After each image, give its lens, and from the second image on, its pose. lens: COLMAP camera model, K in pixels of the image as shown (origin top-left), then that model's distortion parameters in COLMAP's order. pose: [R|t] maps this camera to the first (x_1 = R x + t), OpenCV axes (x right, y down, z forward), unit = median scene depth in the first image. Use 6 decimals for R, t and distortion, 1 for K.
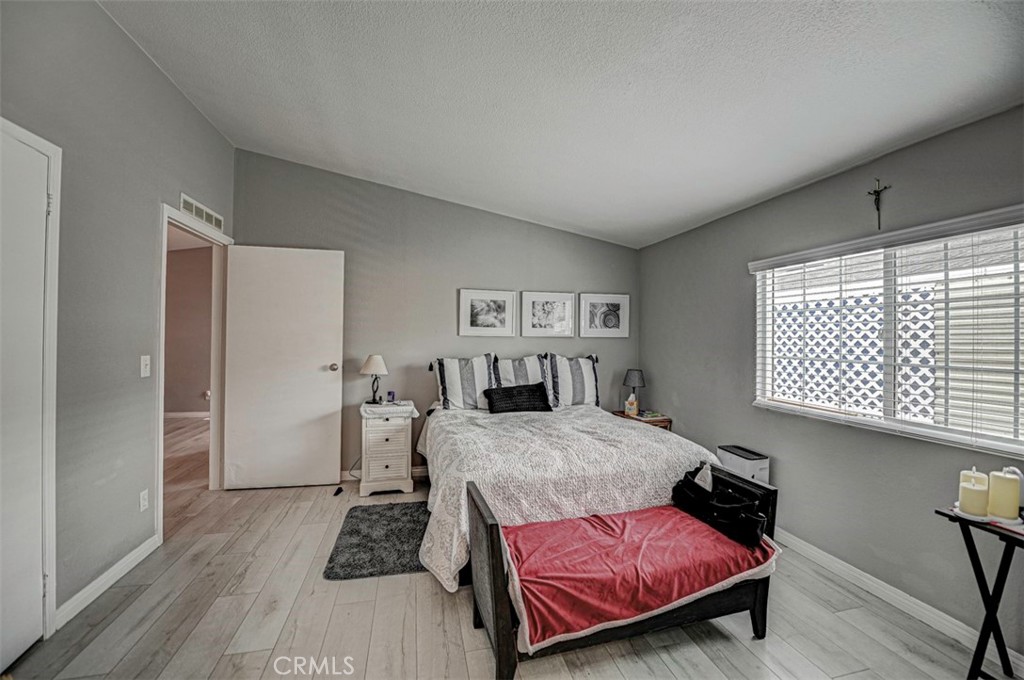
lens RADIAL K [[449.5, 0, 510.8], [0, 449.5, 333.6], [0, 0, 1]] dist [-0.000984, -0.000216]
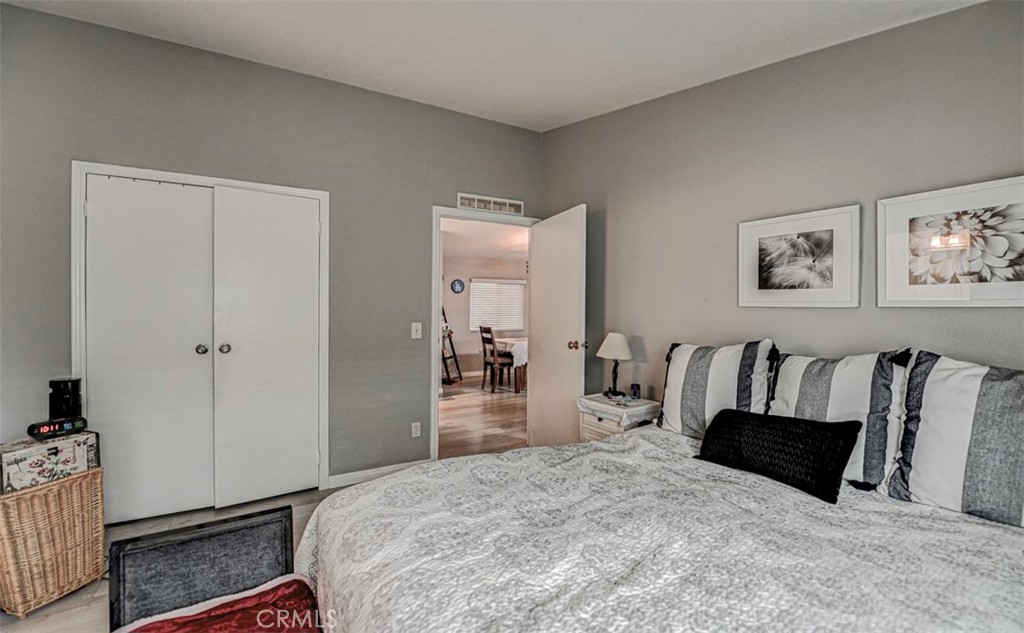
lens RADIAL K [[434.2, 0, 515.5], [0, 434.2, 316.6], [0, 0, 1]] dist [0.001893, 0.000037]
pose [[0.287898, 0.011170, -0.957596, 0.323776], [0.003600, 0.999912, 0.012746, 0.008913], [0.957654, -0.007116, 0.287832, 0.571791]]
